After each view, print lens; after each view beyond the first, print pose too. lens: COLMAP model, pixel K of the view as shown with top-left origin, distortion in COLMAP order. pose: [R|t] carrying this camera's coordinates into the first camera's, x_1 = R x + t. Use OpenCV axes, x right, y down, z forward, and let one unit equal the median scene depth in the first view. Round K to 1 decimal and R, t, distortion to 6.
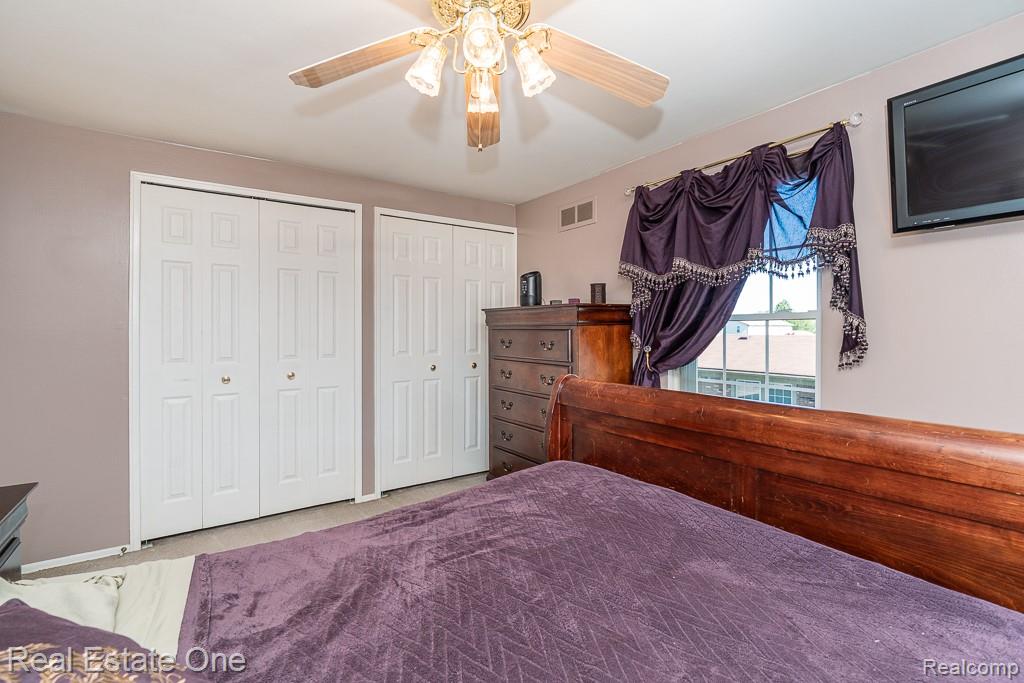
lens RADIAL K [[465.1, 0, 515.1], [0, 465.1, 334.9], [0, 0, 1]] dist [-0.002904, 0.000726]
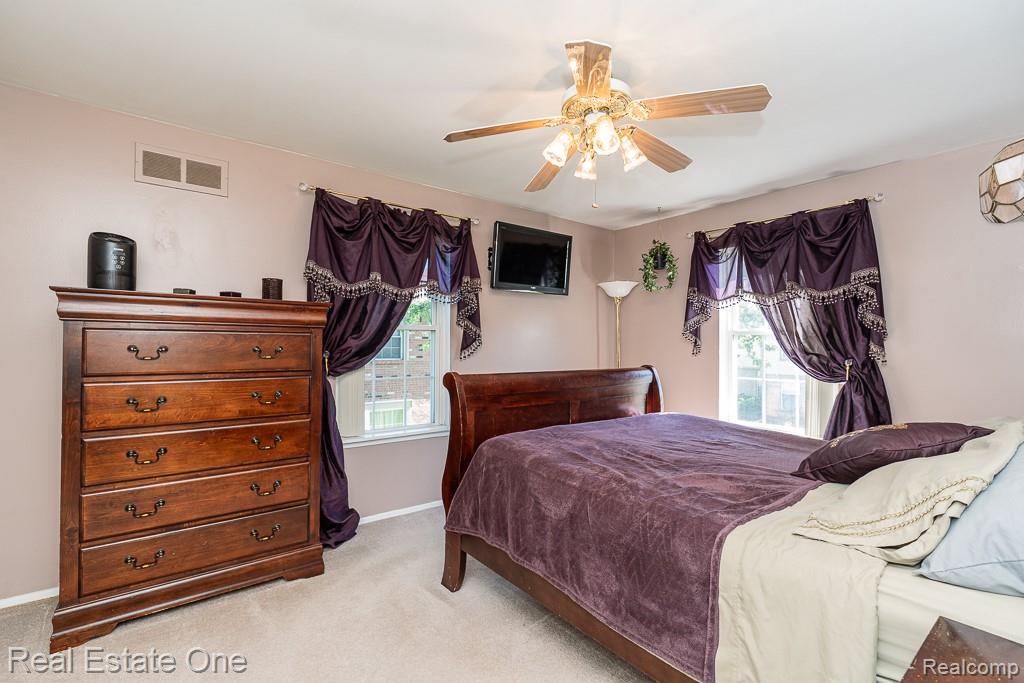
lens RADIAL K [[465.1, 0, 515.1], [0, 465.1, 334.9], [0, 0, 1]] dist [-0.002904, 0.000726]
pose [[-0.053249, 0.025654, 0.998252, -0.808742], [0.006885, 0.999656, -0.025323, 0.019335], [-0.998558, 0.005525, -0.053407, 0.713791]]
